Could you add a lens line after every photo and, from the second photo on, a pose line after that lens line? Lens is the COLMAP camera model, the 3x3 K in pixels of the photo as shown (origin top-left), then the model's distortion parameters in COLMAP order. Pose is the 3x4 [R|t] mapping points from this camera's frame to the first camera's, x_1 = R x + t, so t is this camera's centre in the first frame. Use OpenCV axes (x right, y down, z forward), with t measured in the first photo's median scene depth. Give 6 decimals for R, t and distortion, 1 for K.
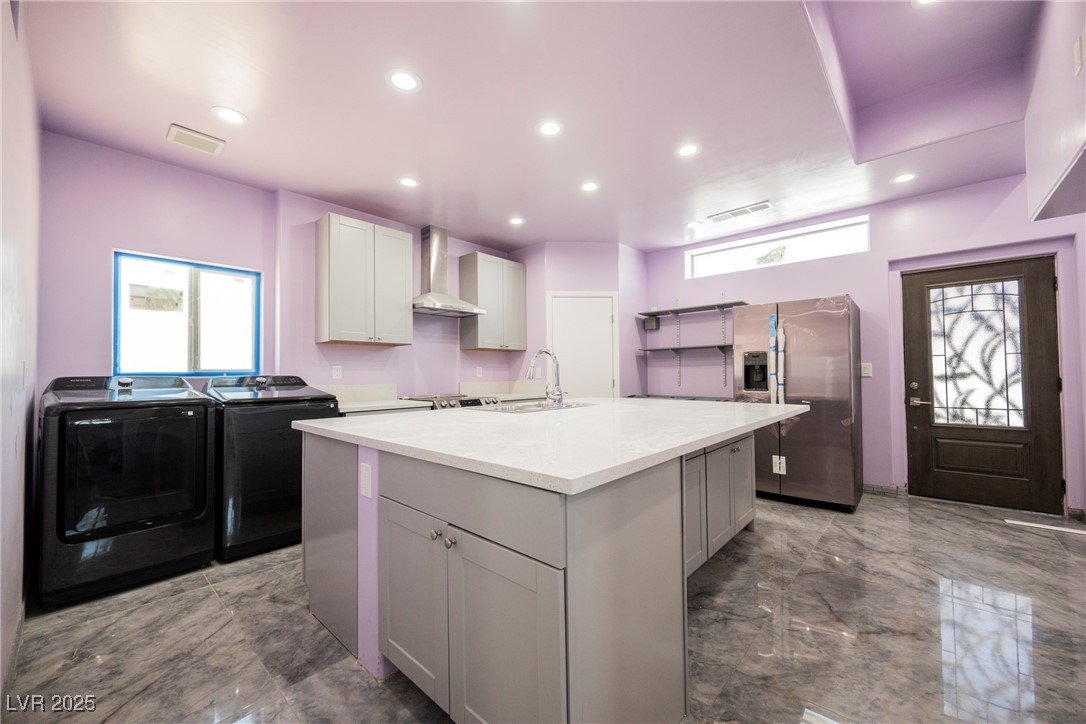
lens RADIAL K [[427.0, 0, 546.2], [0, 427.0, 364.1], [0, 0, 1]] dist [0.000726, 0.000048]
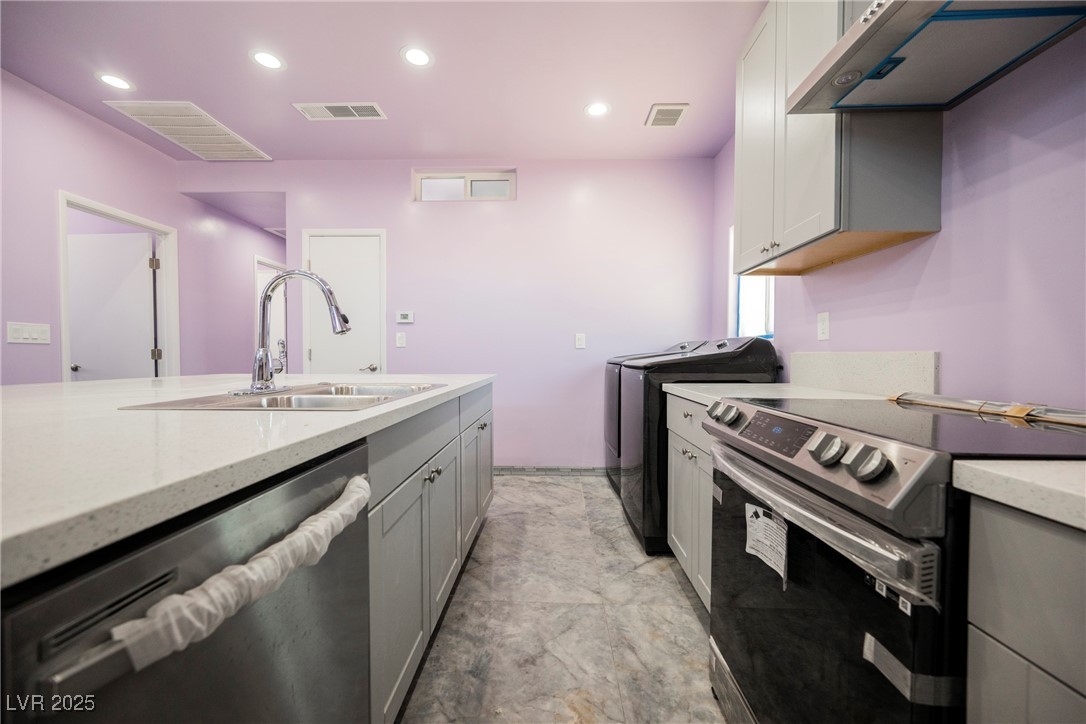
lens RADIAL K [[427.0, 0, 546.2], [0, 427.0, 364.1], [0, 0, 1]] dist [0.000726, 0.000048]
pose [[-0.758140, 0.020701, -0.651763, 0.078957], [0.018811, 0.999774, 0.009873, 0.055168], [0.651820, -0.004775, -0.758358, 1.231072]]
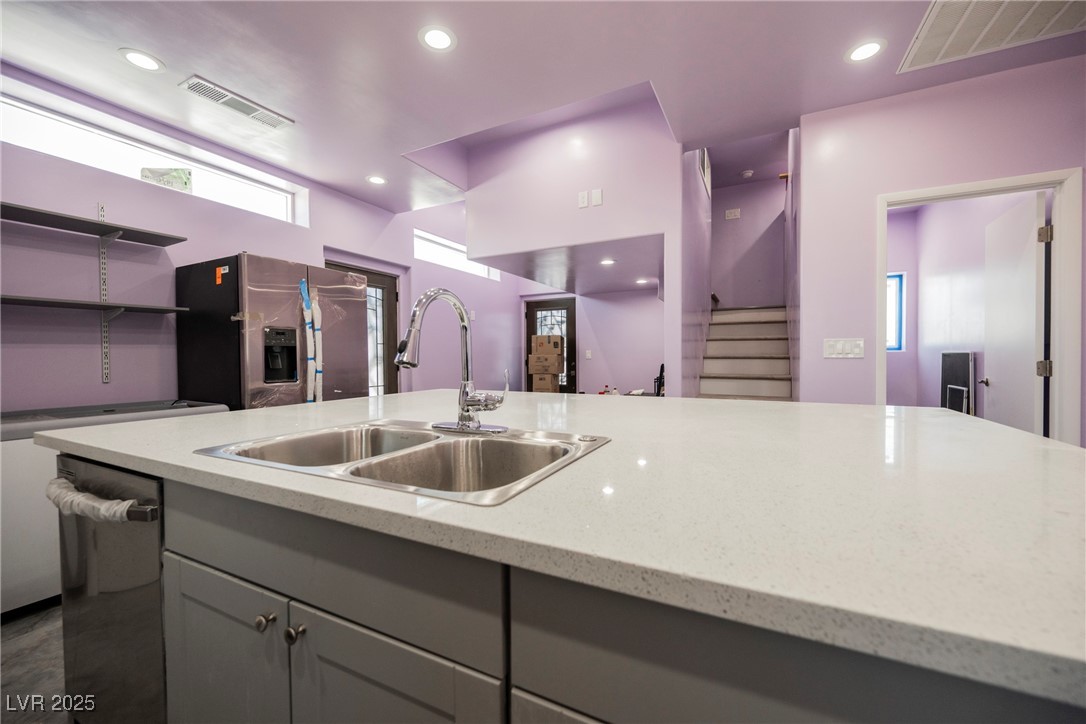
lens RADIAL K [[429.8, 0, 546.9], [0, 429.8, 363.6], [0, 0, 1]] dist [-0.000703, -0.000083]
pose [[-0.260190, -0.007053, 0.965532, -0.323607], [-0.012841, 0.999910, 0.003843, 0.024144], [-0.965472, -0.011399, -0.260257, 0.810556]]
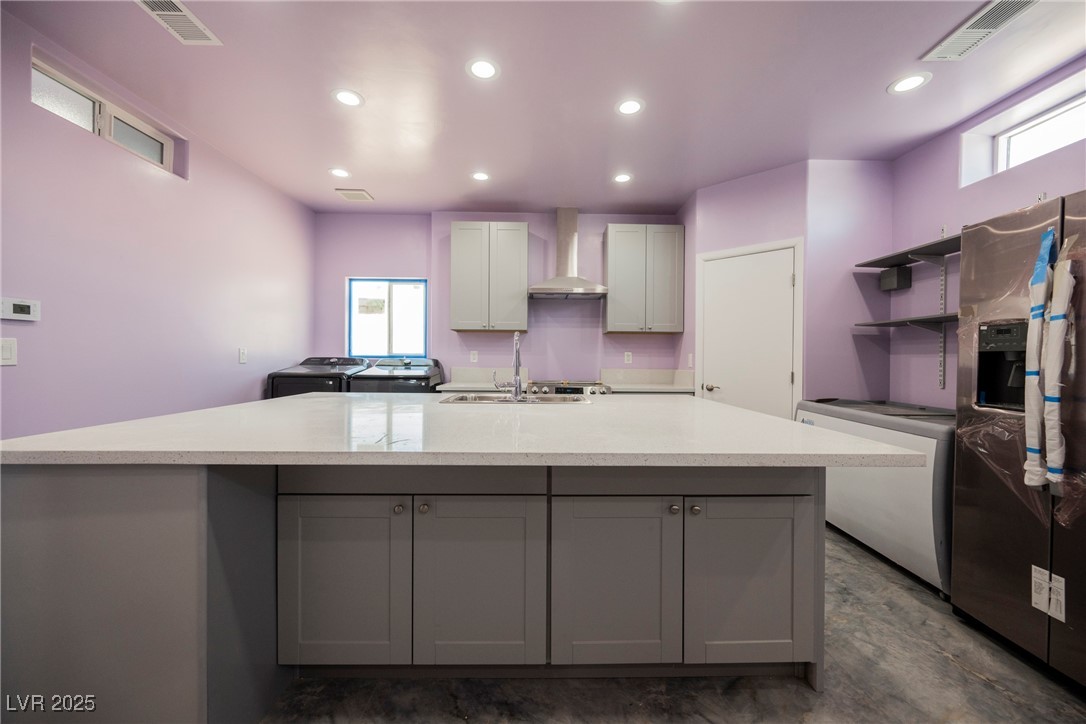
lens RADIAL K [[424.8, 0, 544.8], [0, 424.8, 363.3], [0, 0, 1]] dist [-0.001052, 0.000055]
pose [[0.676265, 0.023391, -0.736287, 0.525476], [0.002013, 0.999433, 0.033600, -0.001303], [0.736655, -0.024205, 0.675835, 0.376945]]
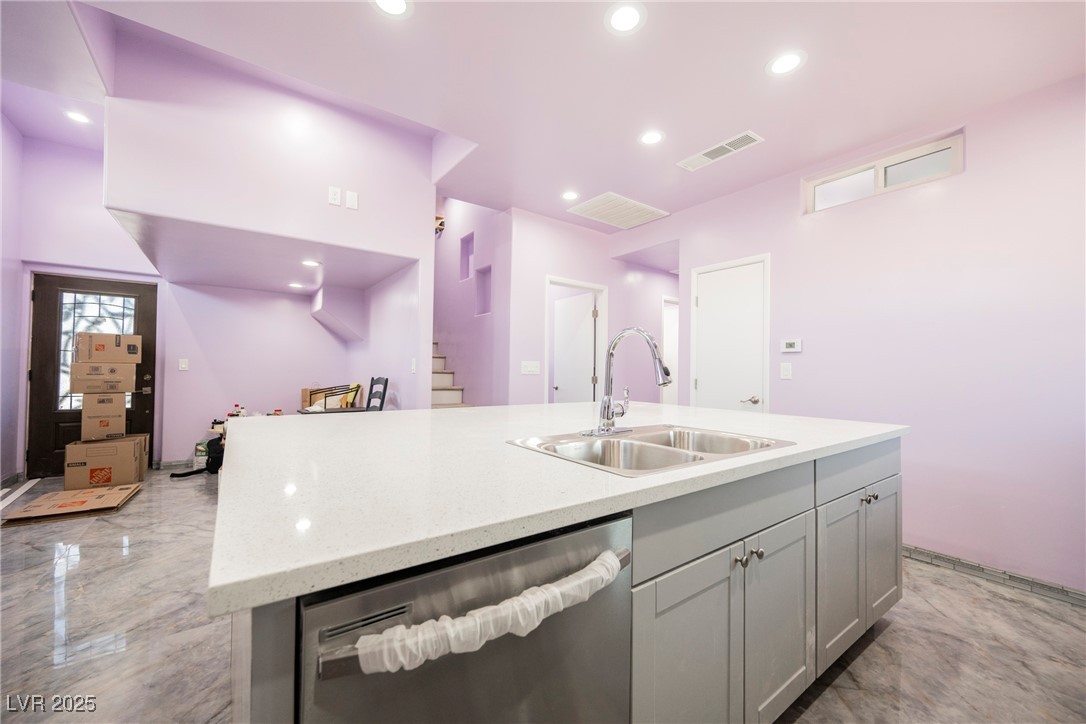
lens RADIAL K [[422.8, 0, 546.7], [0, 422.8, 363.0], [0, 0, 1]] dist [-0.000035, 0.000220]
pose [[-0.979394, -0.002954, 0.201939, -0.003047], [-0.011033, 0.999182, -0.038892, 0.024485], [-0.201659, -0.040319, -0.978626, 1.225187]]
